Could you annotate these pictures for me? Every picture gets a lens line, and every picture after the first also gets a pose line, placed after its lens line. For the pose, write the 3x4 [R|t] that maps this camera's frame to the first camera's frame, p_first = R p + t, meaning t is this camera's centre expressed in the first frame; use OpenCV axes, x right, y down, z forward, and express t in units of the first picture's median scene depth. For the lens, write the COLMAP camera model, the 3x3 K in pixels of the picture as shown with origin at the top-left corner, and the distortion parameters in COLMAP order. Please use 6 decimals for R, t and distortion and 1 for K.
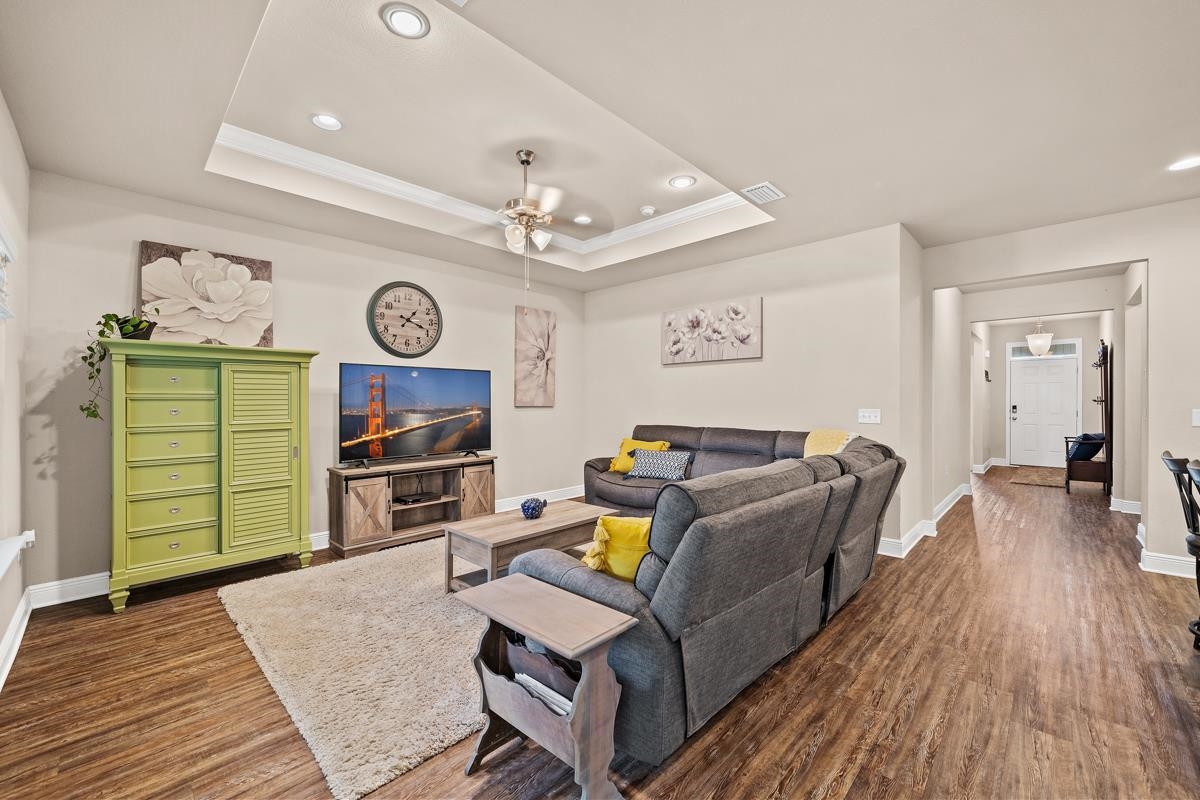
lens RADIAL K [[472.8, 0, 598.6], [0, 472.8, 399.8], [0, 0, 1]] dist [0.000347, 0.000182]
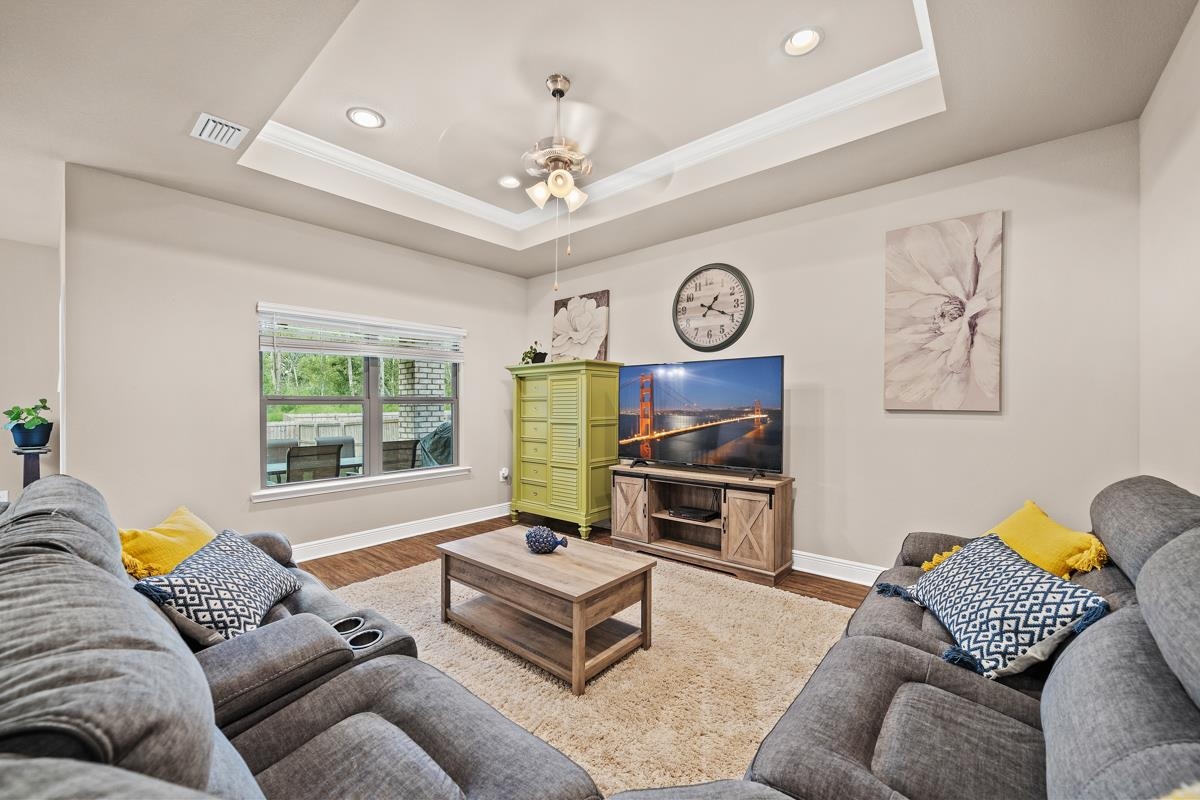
lens RADIAL K [[472.8, 0, 600.7], [0, 472.8, 404.1], [0, 0, 1]] dist [0.000347, 0.000182]
pose [[0.064755, 0.002112, -0.997899, 0.476882], [0.003566, 0.999991, 0.002348, 0.005617], [0.997895, -0.003710, 0.064746, 0.788052]]
